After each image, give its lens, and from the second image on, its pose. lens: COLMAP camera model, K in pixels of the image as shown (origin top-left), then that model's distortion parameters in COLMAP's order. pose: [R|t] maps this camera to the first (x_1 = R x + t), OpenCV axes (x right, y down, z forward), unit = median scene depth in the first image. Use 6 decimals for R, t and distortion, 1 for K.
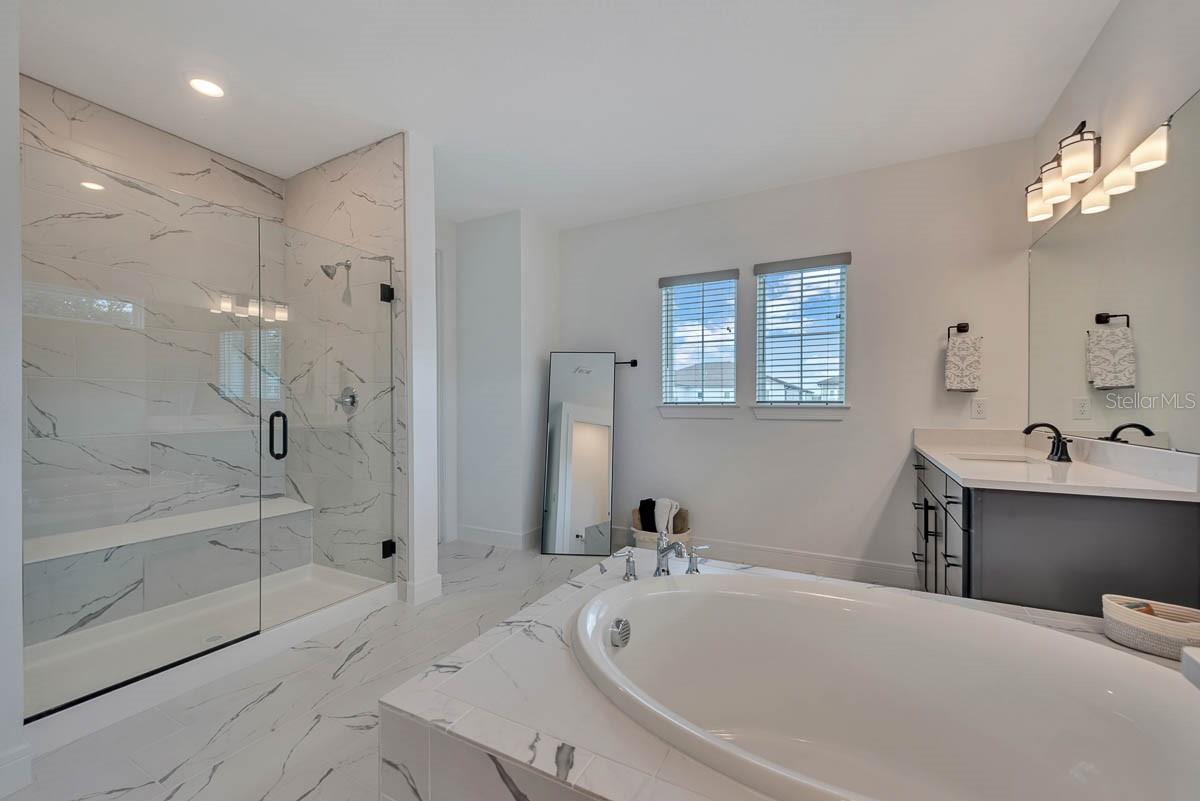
lens RADIAL K [[482.4, 0, 602.2], [0, 482.4, 409.9], [0, 0, 1]] dist [0.017429, -0.000021]
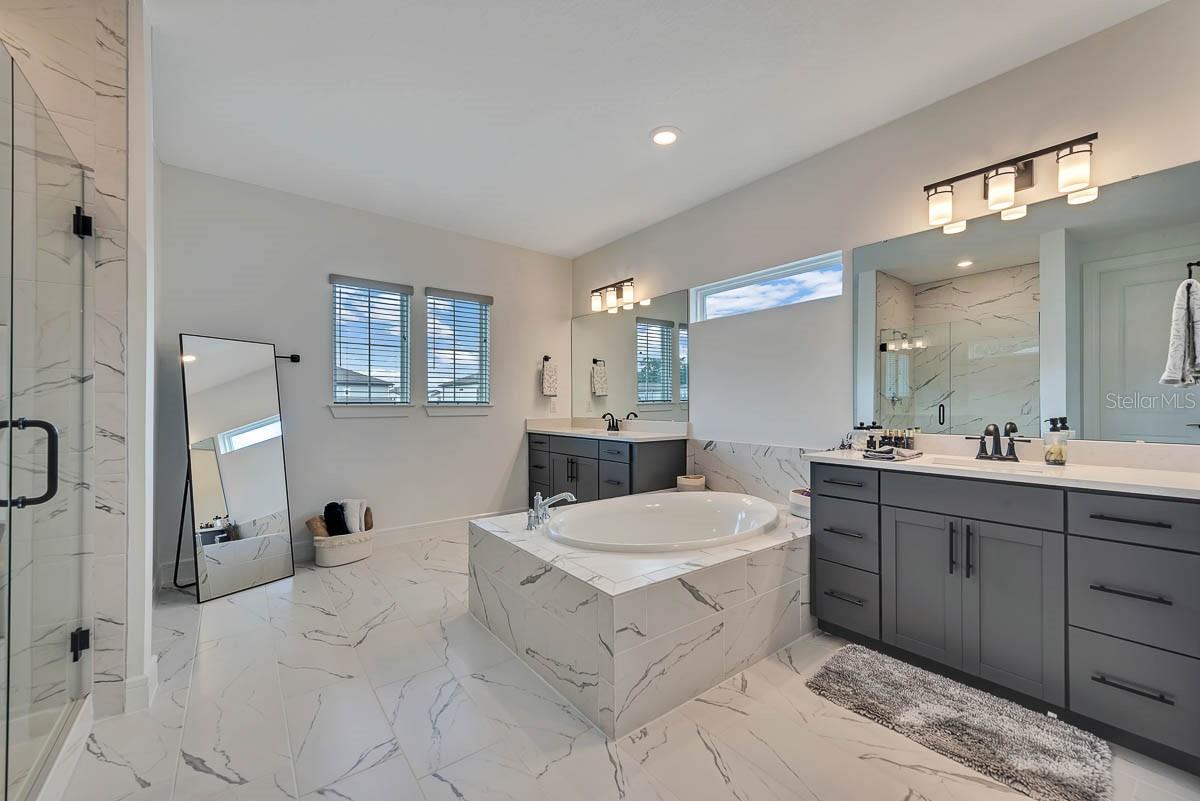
lens RADIAL K [[479.0, 0, 600.1], [0, 479.0, 404.4], [0, 0, 1]] dist [0.003256, -0.000075]
pose [[0.412883, -0.002228, 0.910781, -0.723418], [0.011346, 0.999932, -0.002698, -0.003082], [-0.910713, 0.011448, 0.412880, 0.157299]]
